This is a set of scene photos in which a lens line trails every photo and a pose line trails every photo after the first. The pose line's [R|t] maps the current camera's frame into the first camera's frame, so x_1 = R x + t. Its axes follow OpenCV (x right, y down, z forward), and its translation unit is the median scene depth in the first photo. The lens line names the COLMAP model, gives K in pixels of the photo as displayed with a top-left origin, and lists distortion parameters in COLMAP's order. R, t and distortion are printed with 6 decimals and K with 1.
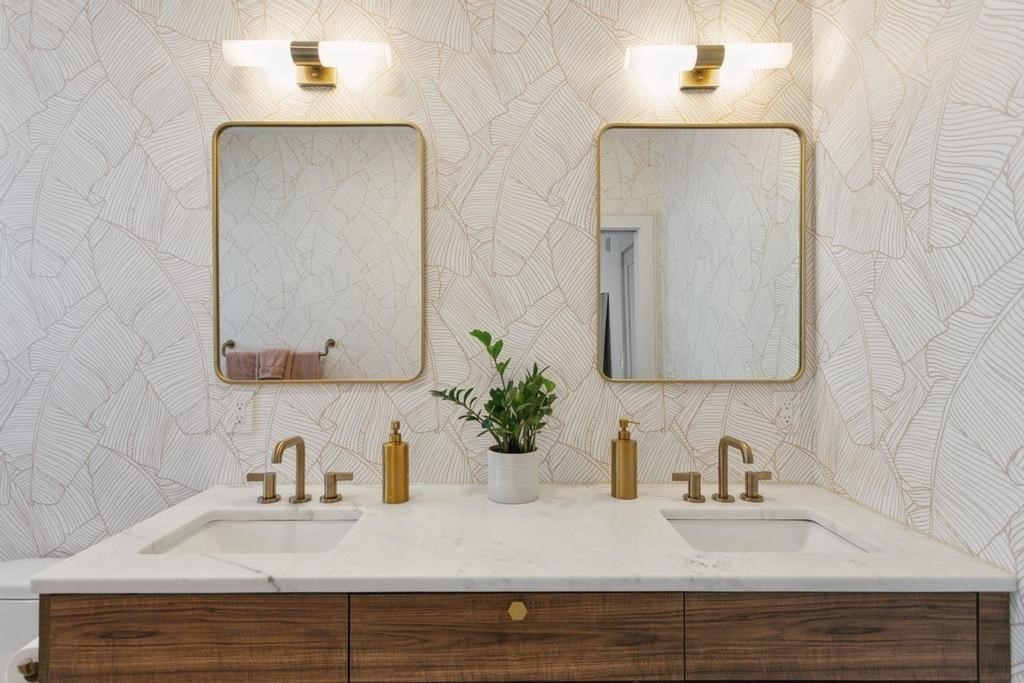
lens RADIAL K [[487.4, 0, 503.3], [0, 487.4, 344.5], [0, 0, 1]] dist [-0.012077, 0.012914]
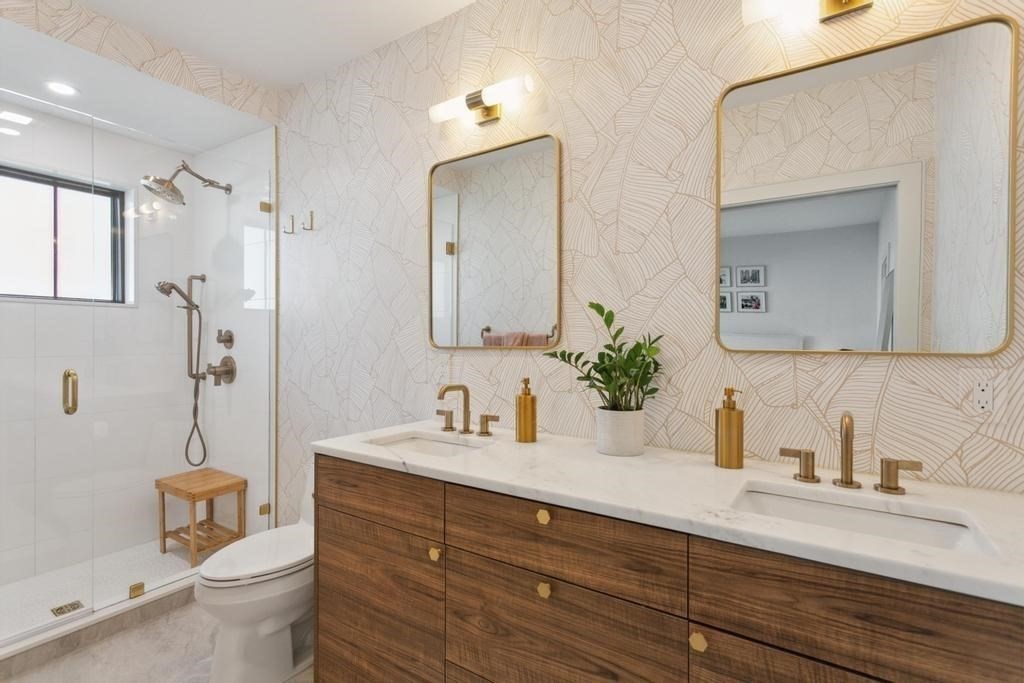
lens RADIAL K [[487.4, 0, 511.3], [0, 487.4, 345.5], [0, 0, 1]] dist [-0.012077, 0.012914]
pose [[0.830351, 0.008486, -0.557177, 0.442470], [-0.003786, 0.999947, 0.009587, 0.063088], [0.557229, -0.005851, 0.830339, -0.059249]]
